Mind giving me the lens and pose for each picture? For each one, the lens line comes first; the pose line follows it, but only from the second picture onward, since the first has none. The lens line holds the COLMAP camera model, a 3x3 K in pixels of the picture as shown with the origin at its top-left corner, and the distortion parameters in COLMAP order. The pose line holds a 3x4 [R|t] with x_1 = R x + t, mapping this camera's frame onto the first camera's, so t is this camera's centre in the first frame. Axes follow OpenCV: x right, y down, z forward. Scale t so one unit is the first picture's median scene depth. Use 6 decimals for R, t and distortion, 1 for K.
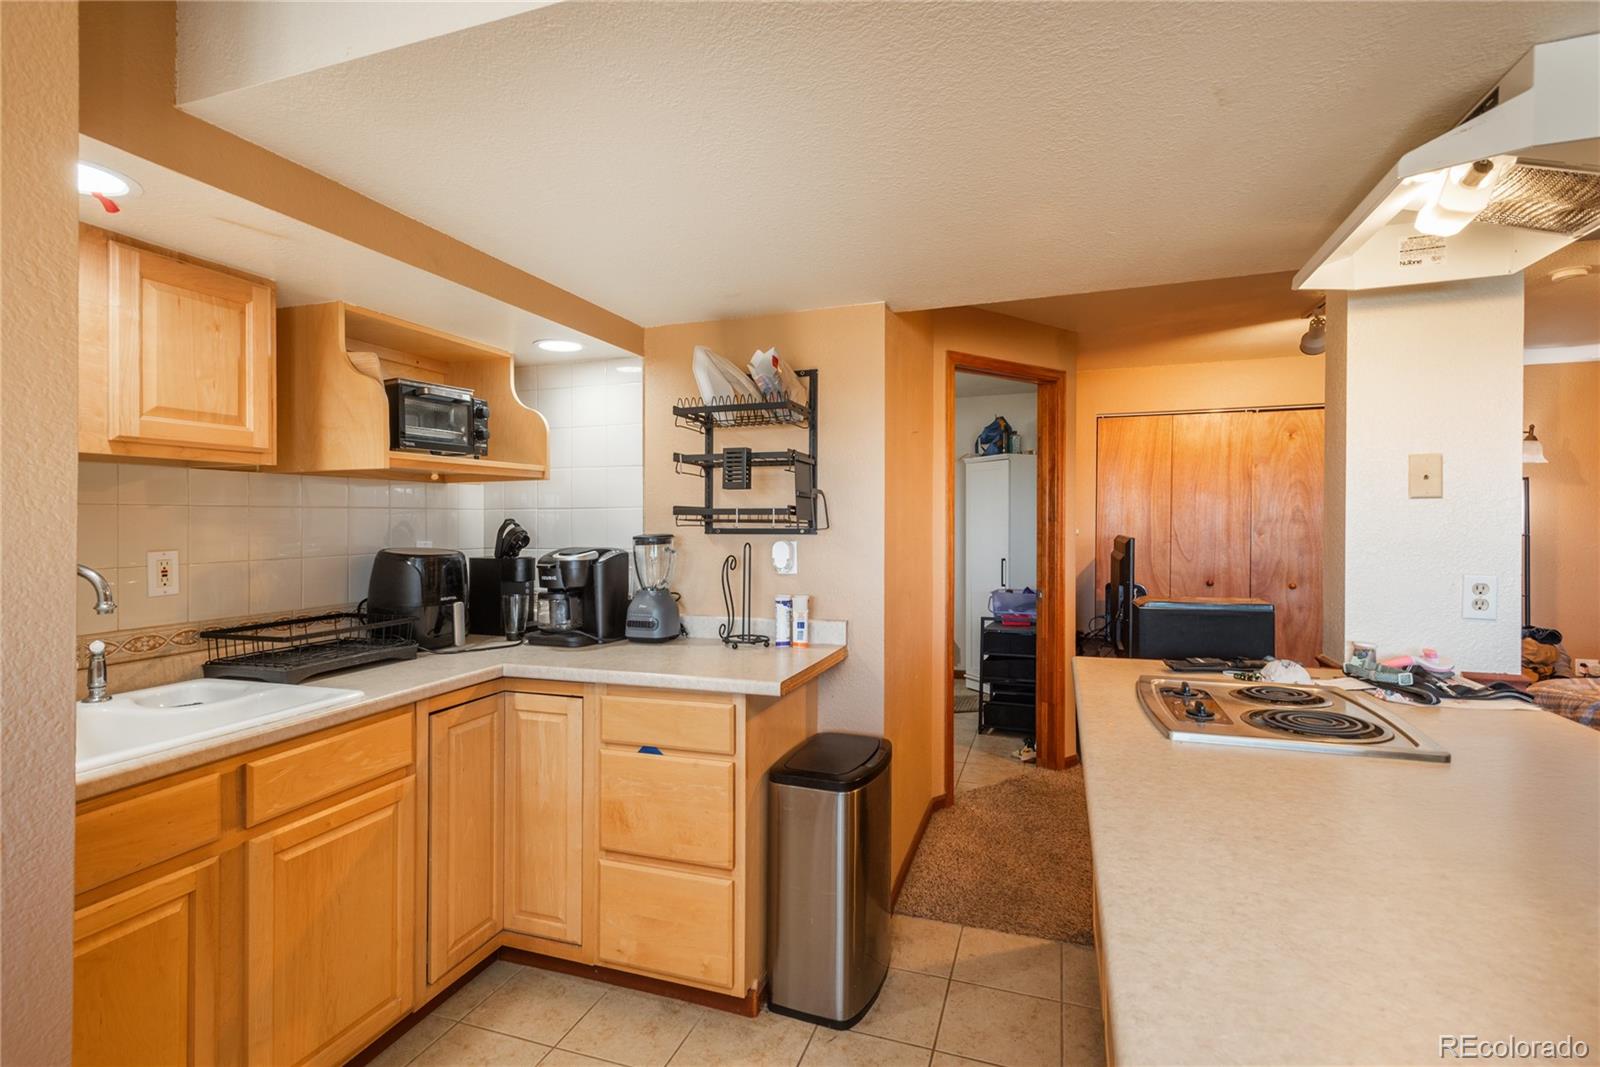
lens RADIAL K [[749.2, 0, 792.4], [0, 749.2, 529.4], [0, 0, 1]] dist [0.015159, -0.000205]
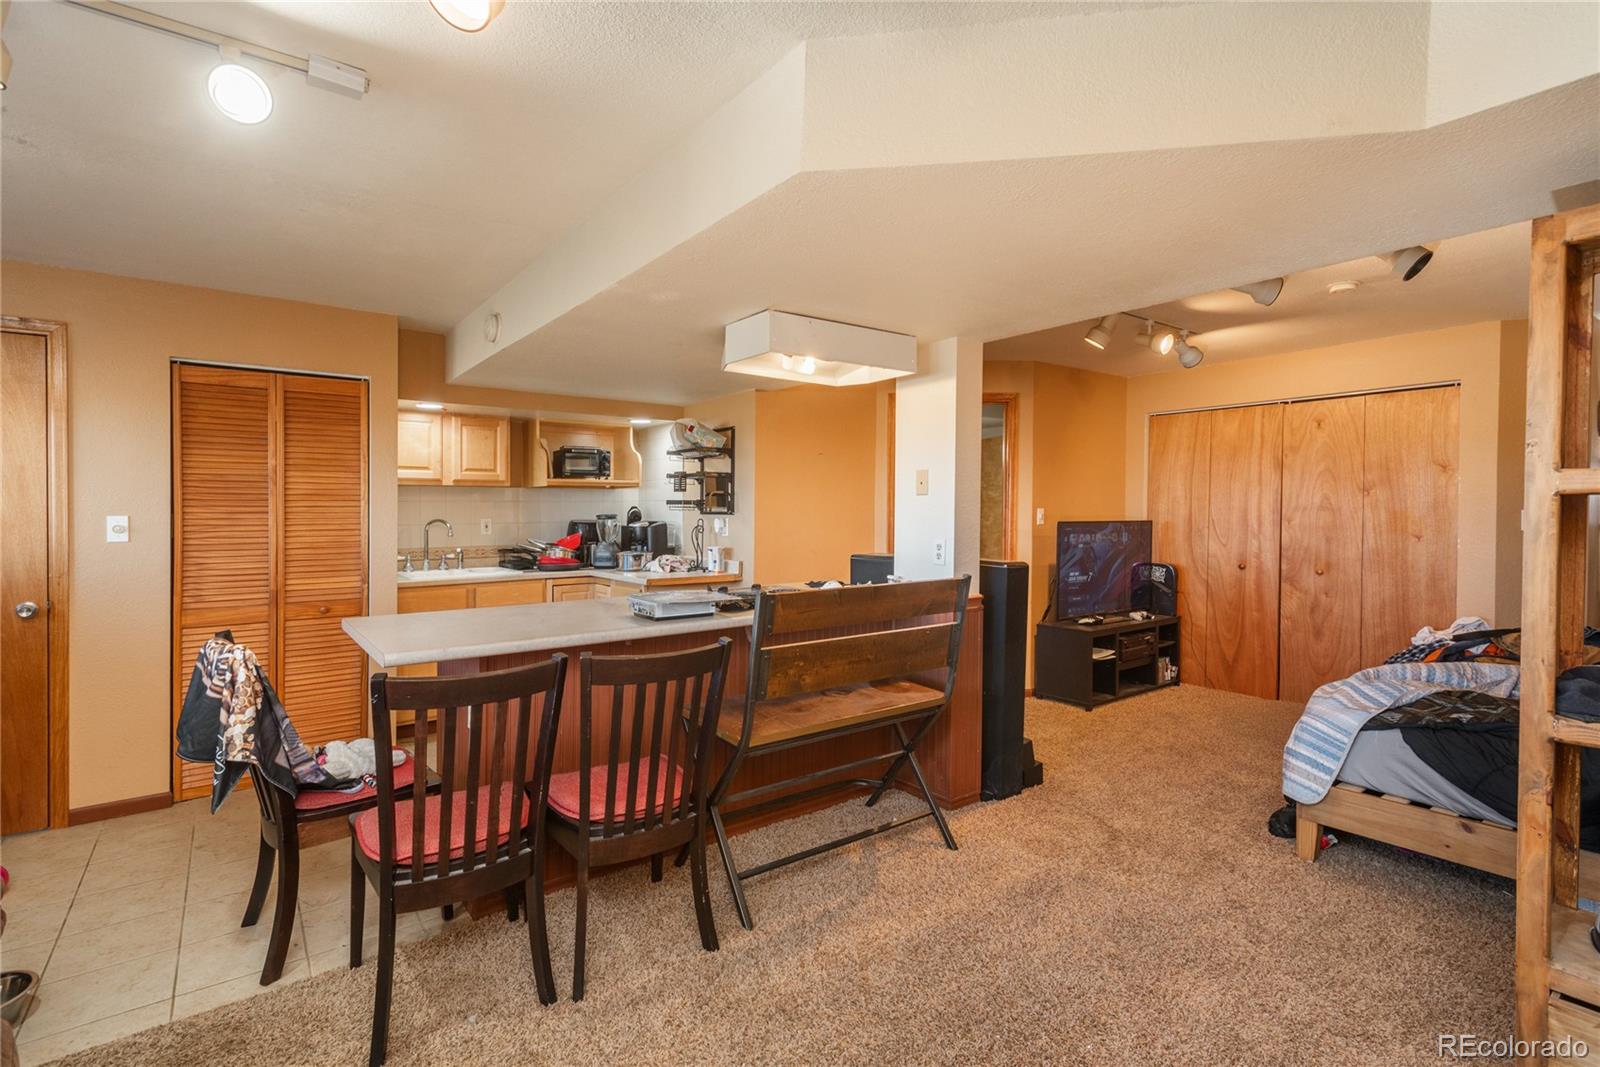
lens RADIAL K [[749.2, 0, 811.6], [0, 749.2, 524.5], [0, 0, 1]] dist [0.015159, -0.000205]
pose [[0.829992, 0.012963, -0.557625, 0.663179], [-0.007507, 0.999899, 0.012071, 0.003588], [0.557725, -0.005832, 0.830005, -0.236239]]
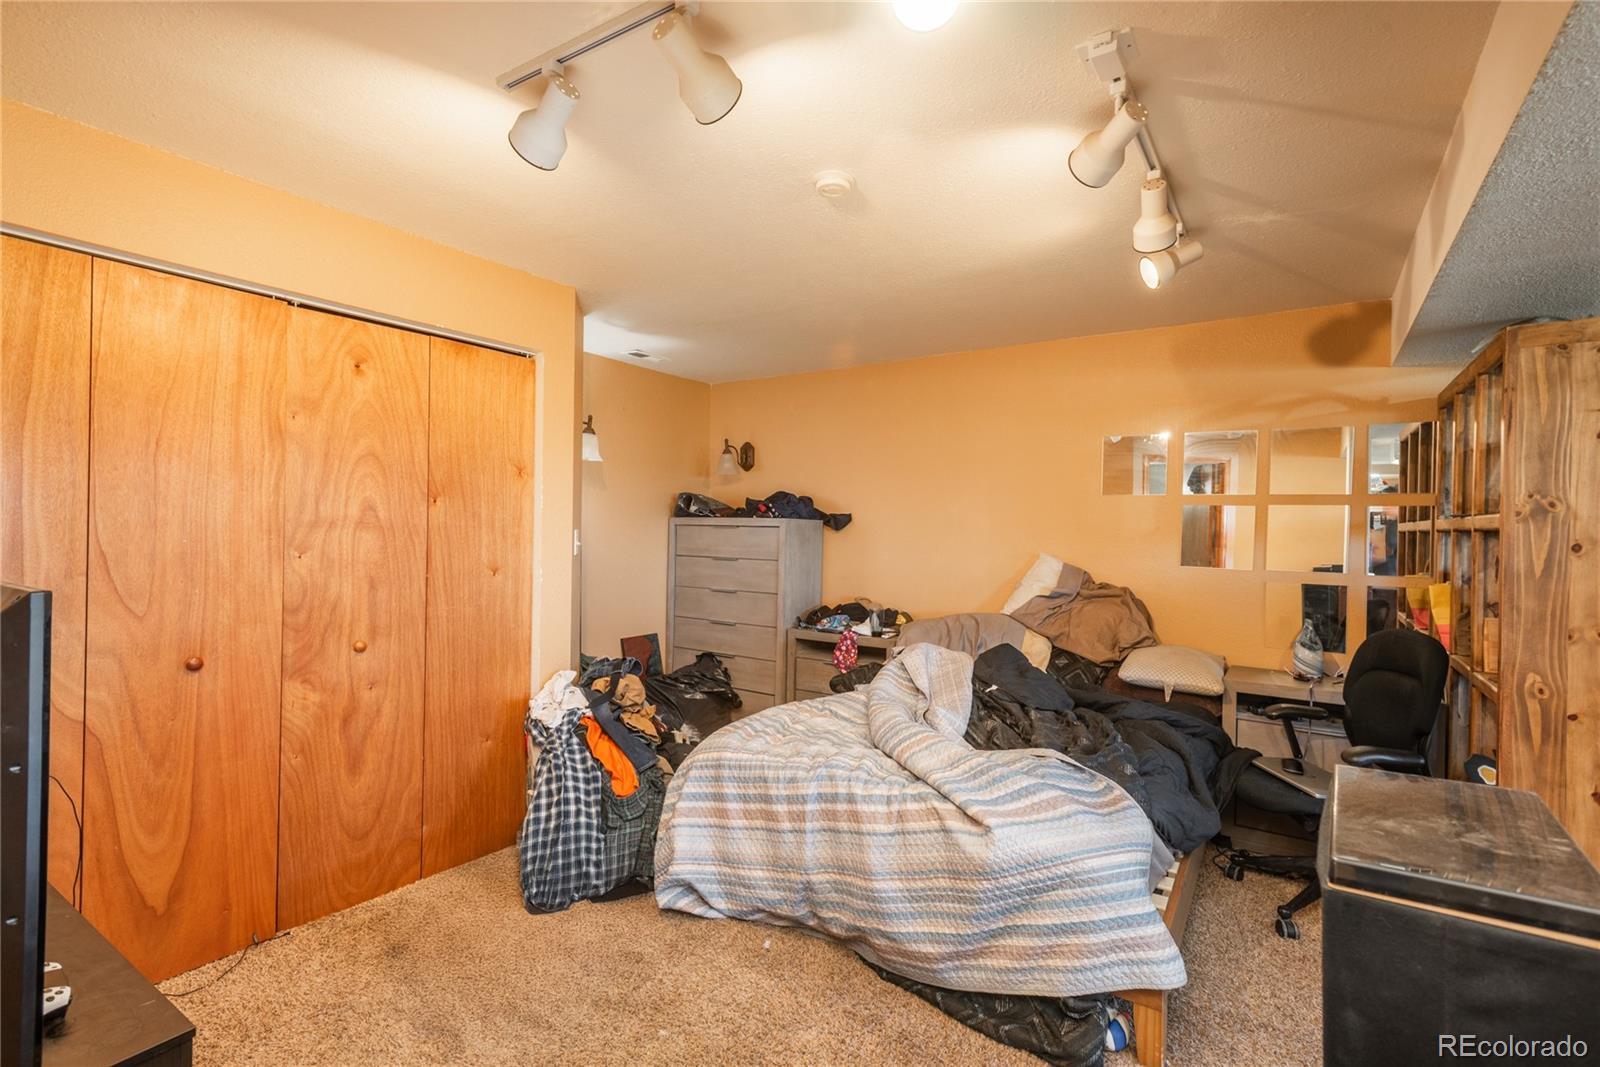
lens RADIAL K [[749.2, 0, 799.6], [0, 749.2, 536.2], [0, 0, 1]] dist [0.015159, -0.000205]
pose [[0.262380, -0.004520, 0.964954, 0.224055], [-0.003090, 0.999980, 0.005525, -0.007429], [-0.964960, -0.004431, 0.262360, 0.554537]]
